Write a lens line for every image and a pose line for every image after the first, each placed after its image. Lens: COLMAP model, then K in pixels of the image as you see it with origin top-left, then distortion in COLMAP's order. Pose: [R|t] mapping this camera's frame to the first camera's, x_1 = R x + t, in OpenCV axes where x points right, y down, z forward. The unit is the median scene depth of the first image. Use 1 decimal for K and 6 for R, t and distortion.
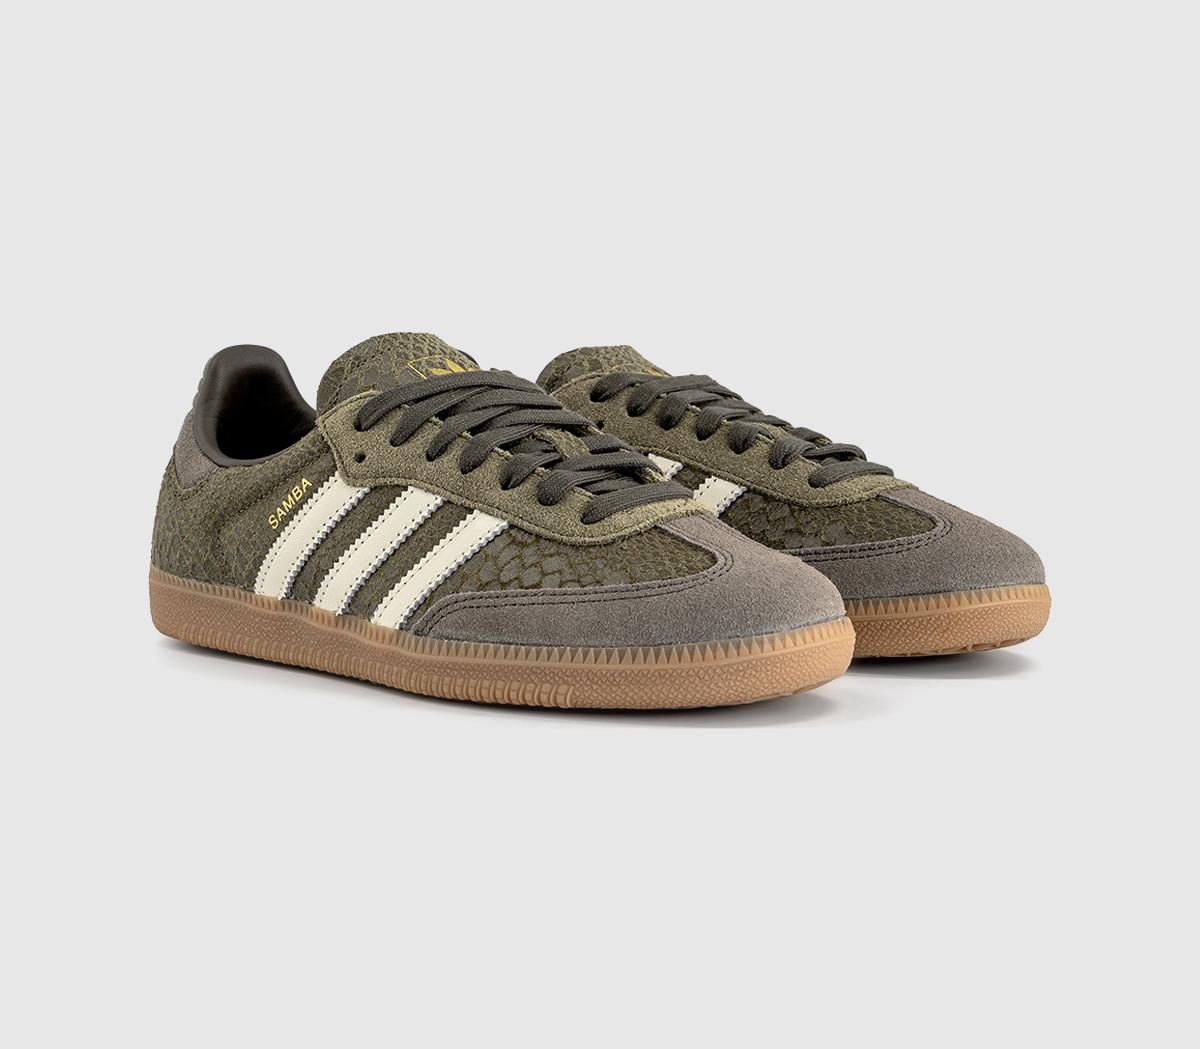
lens RADIAL K [[2106.3, 0, 600.0], [0, 2106.3, 524.2], [0, 0, 1]] dist [0.104097, -0.031211]
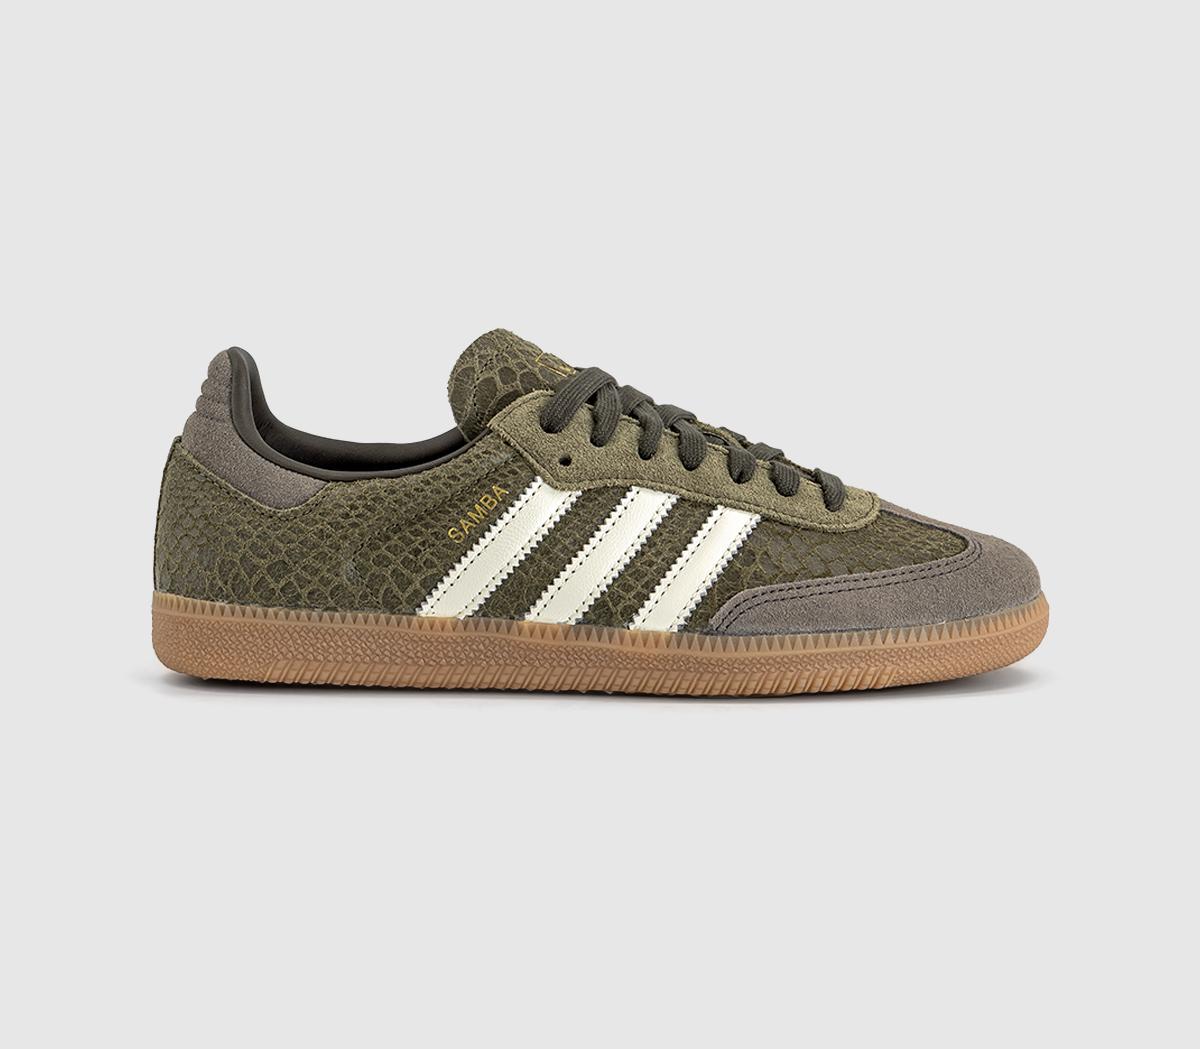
lens RADIAL K [[2106.3, 0, 600.0], [0, 2106.3, 524.2], [0, 0, 1]] dist [0.104097, -0.031211]
pose [[0.782719, -0.062558, 0.619223, -0.696396], [0.065628, 0.997685, 0.017837, -0.018808], [-0.618905, 0.026677, 0.785013, 0.245989]]
